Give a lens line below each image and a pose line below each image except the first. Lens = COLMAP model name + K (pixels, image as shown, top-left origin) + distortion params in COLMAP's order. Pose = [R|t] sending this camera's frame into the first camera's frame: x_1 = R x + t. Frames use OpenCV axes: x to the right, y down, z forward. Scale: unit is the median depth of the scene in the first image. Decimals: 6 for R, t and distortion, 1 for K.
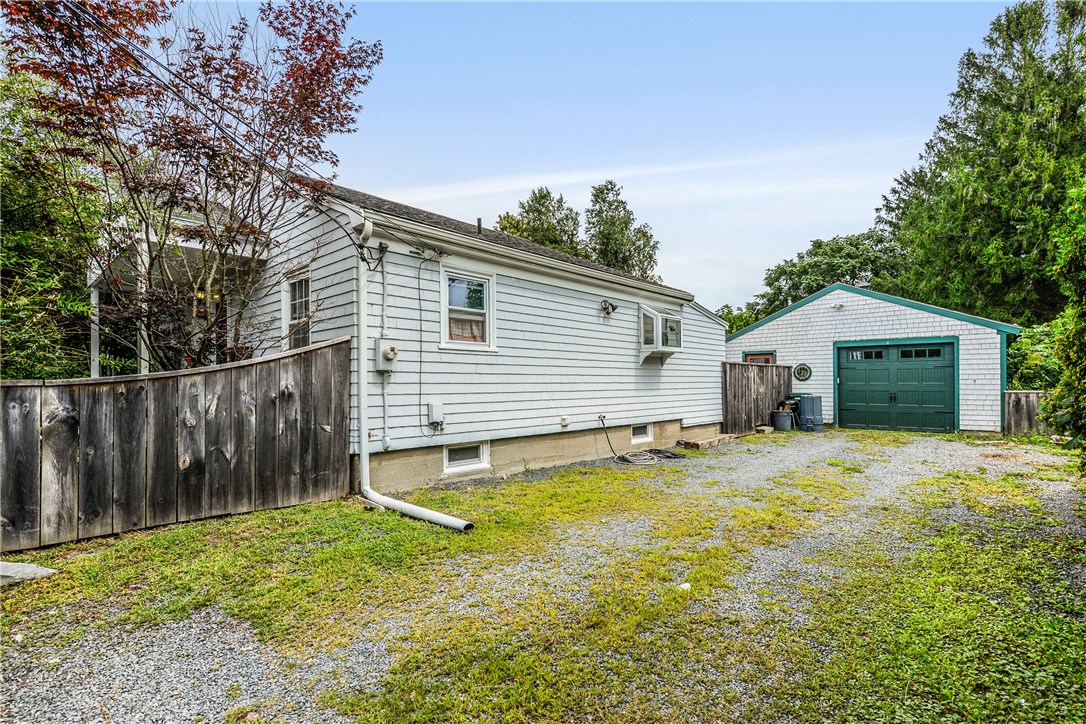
lens RADIAL K [[507.0, 0, 545.5], [0, 507.0, 357.6], [0, 0, 1]] dist [0.001399, -0.000381]
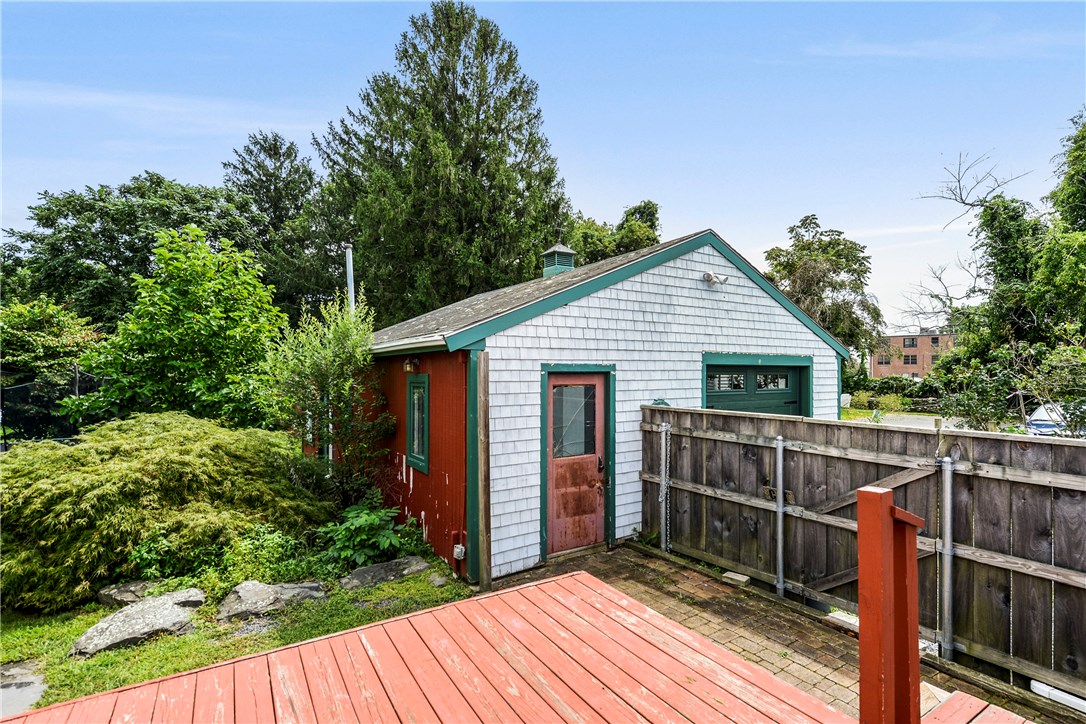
lens RADIAL K [[507.0, 0, 545.5], [0, 507.0, 357.6], [0, 0, 1]] dist [0.001399, -0.000381]
pose [[0.245834, 0.029316, 0.968869, 0.068770], [-0.047519, 0.998705, -0.018162, -0.010846], [-0.968147, -0.041574, 0.246908, 0.976016]]
